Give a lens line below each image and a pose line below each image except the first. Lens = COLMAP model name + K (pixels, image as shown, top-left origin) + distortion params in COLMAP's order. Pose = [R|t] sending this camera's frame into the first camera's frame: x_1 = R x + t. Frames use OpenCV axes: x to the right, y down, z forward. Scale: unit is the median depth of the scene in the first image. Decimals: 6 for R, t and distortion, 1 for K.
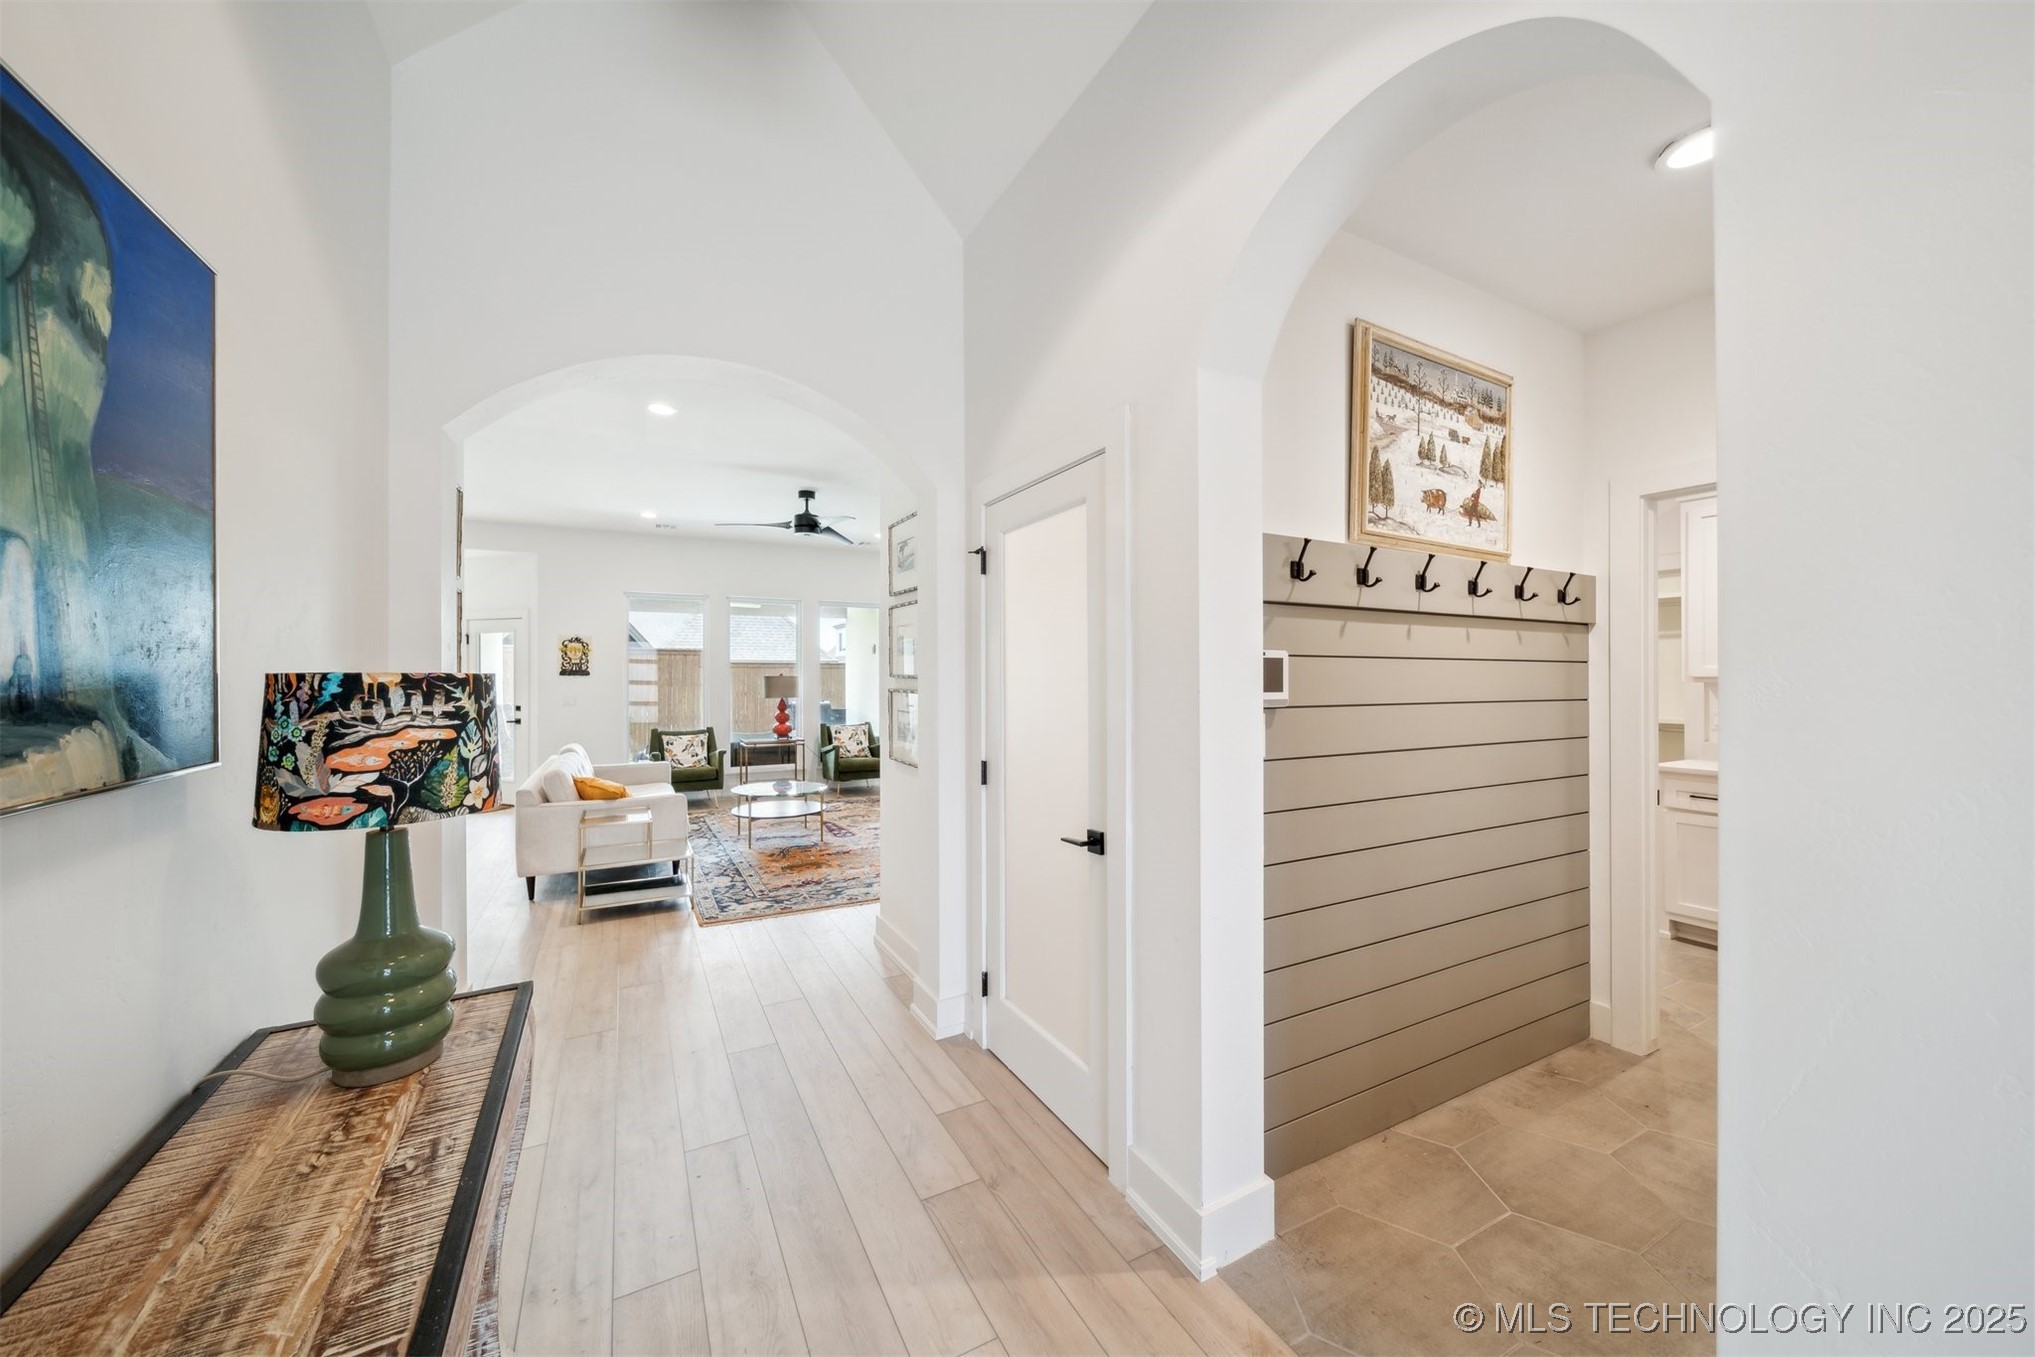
lens RADIAL K [[720.9, 0, 1008.6], [0, 720.9, 667.3], [0, 0, 1]] dist [-0.000688, -0.000216]
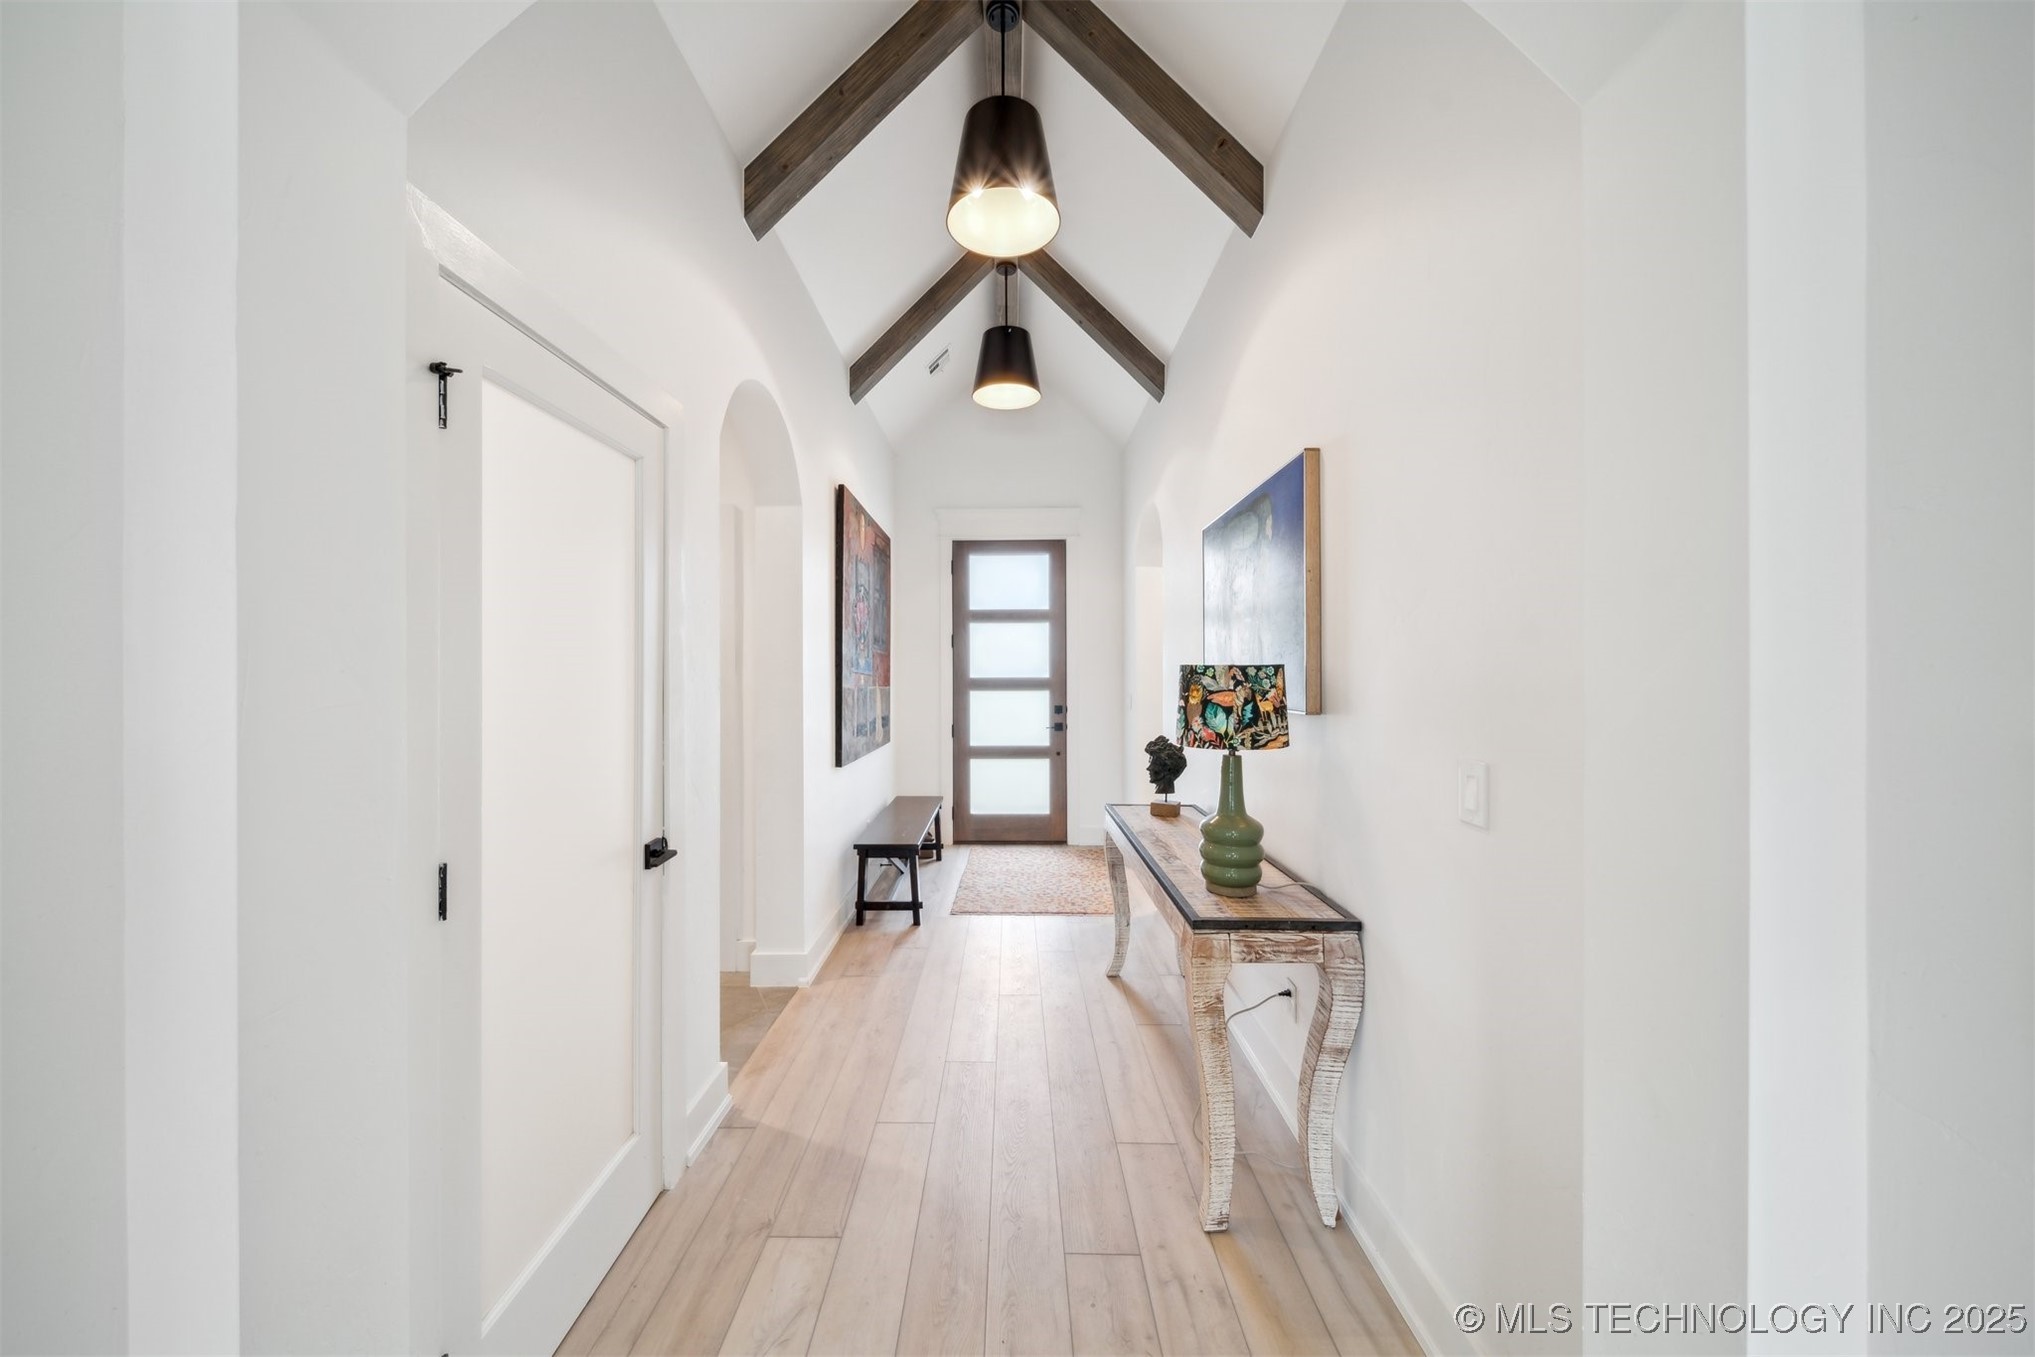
lens RADIAL K [[720.9, 0, 1008.6], [0, 720.9, 667.3], [0, 0, 1]] dist [-0.000688, -0.000216]
pose [[-0.877895, 0.000991, 0.478853, -0.662172], [-0.004881, 0.999927, -0.011018, 0.019797], [-0.478829, -0.012010, -0.877826, 1.512557]]
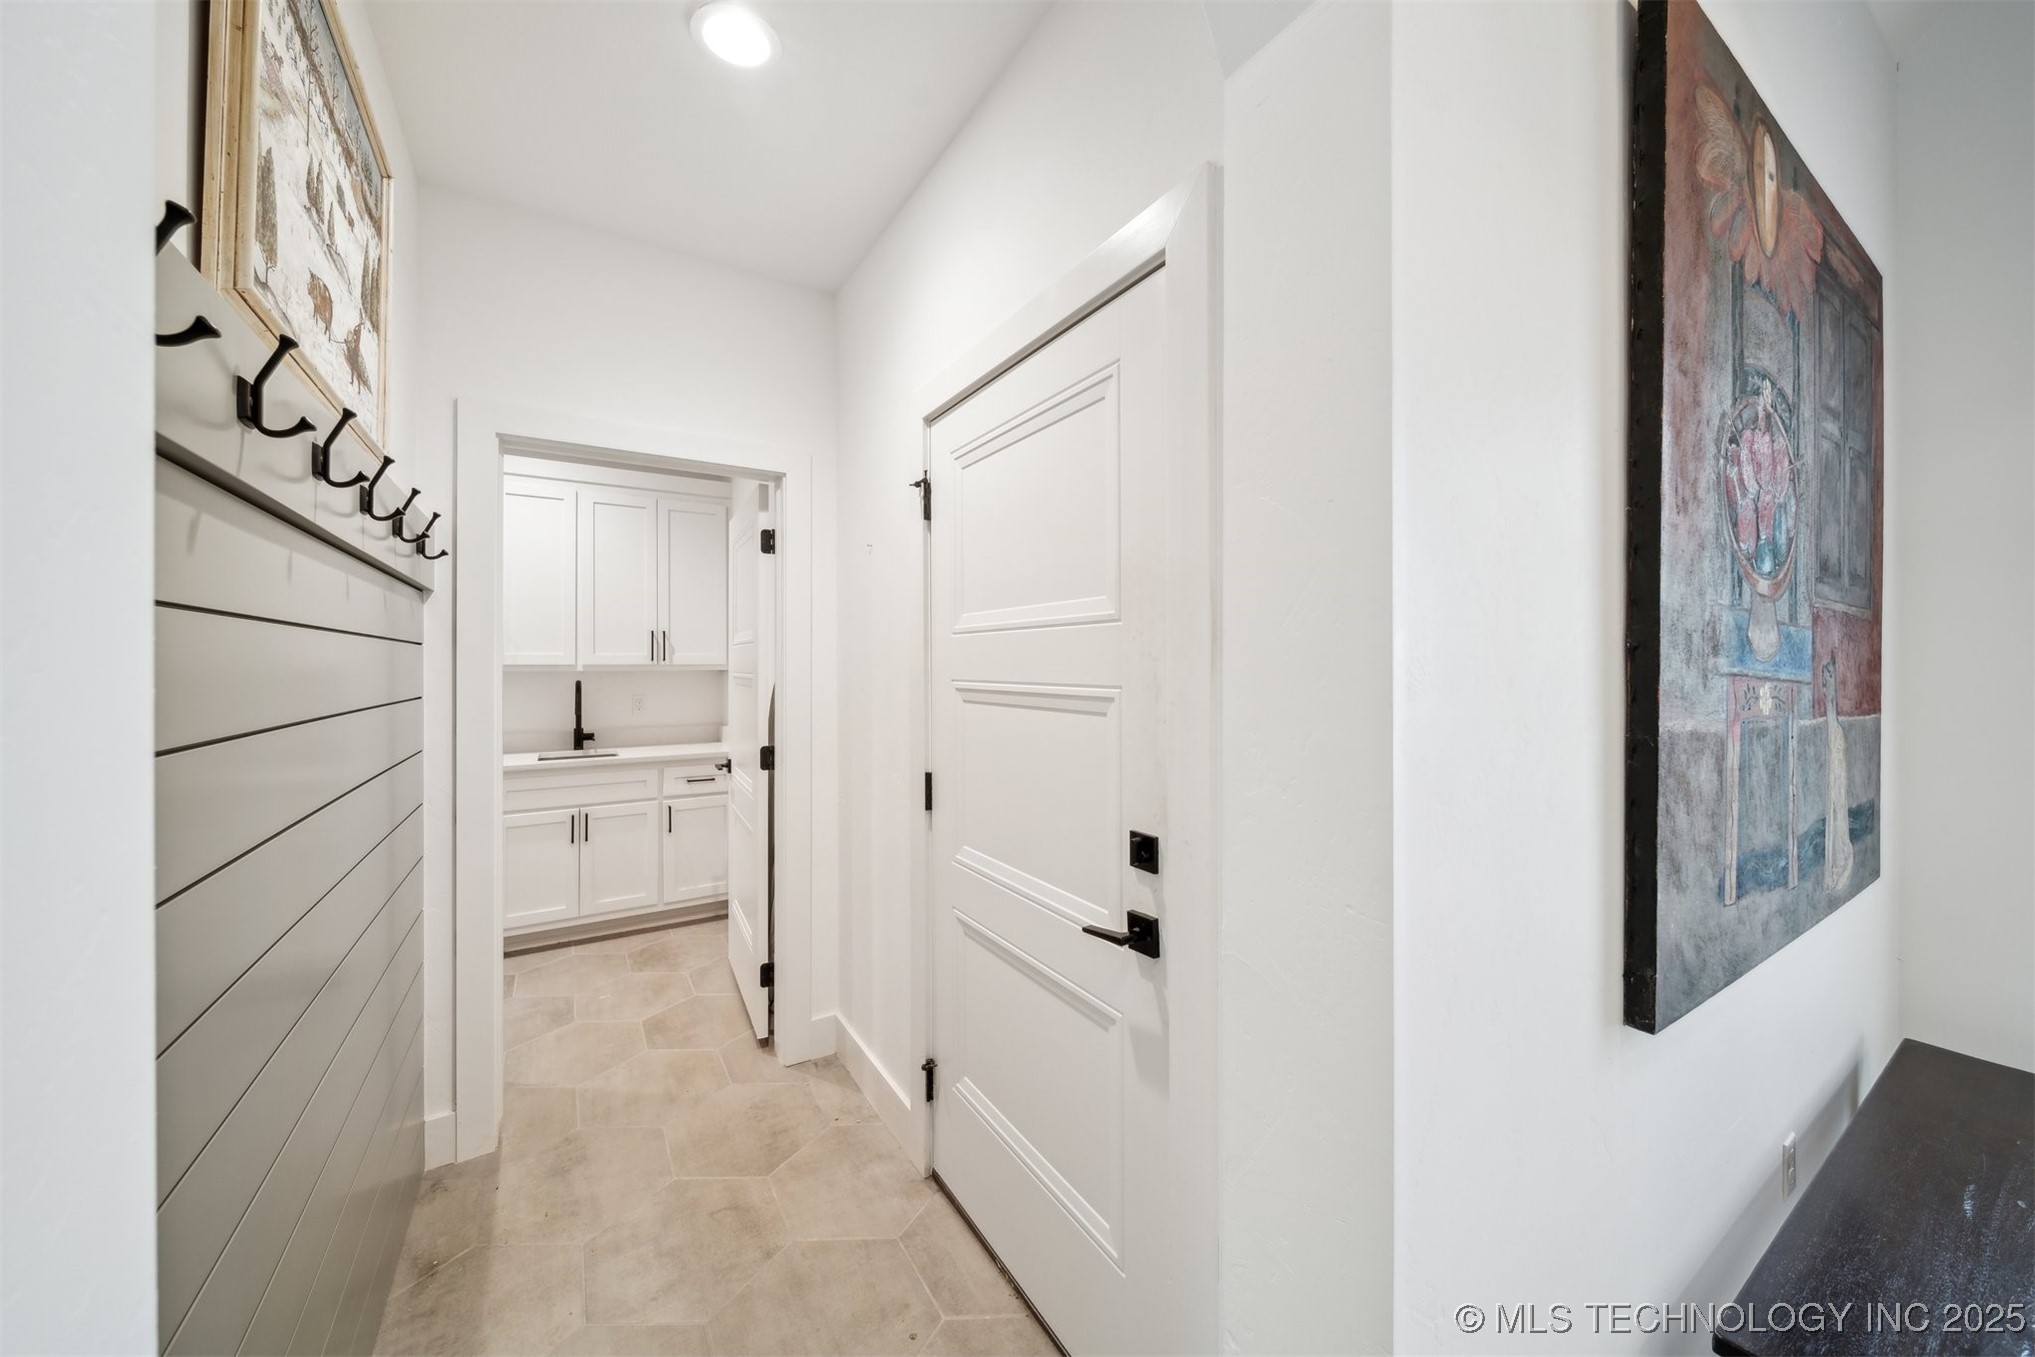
lens RADIAL K [[720.9, 0, 1008.6], [0, 720.9, 667.3], [0, 0, 1]] dist [-0.000688, -0.000216]
pose [[-0.062709, -0.003974, 0.998024, 0.087386], [-0.008537, 0.999958, 0.003445, 0.012208], [-0.997995, -0.008304, -0.062740, 0.624193]]
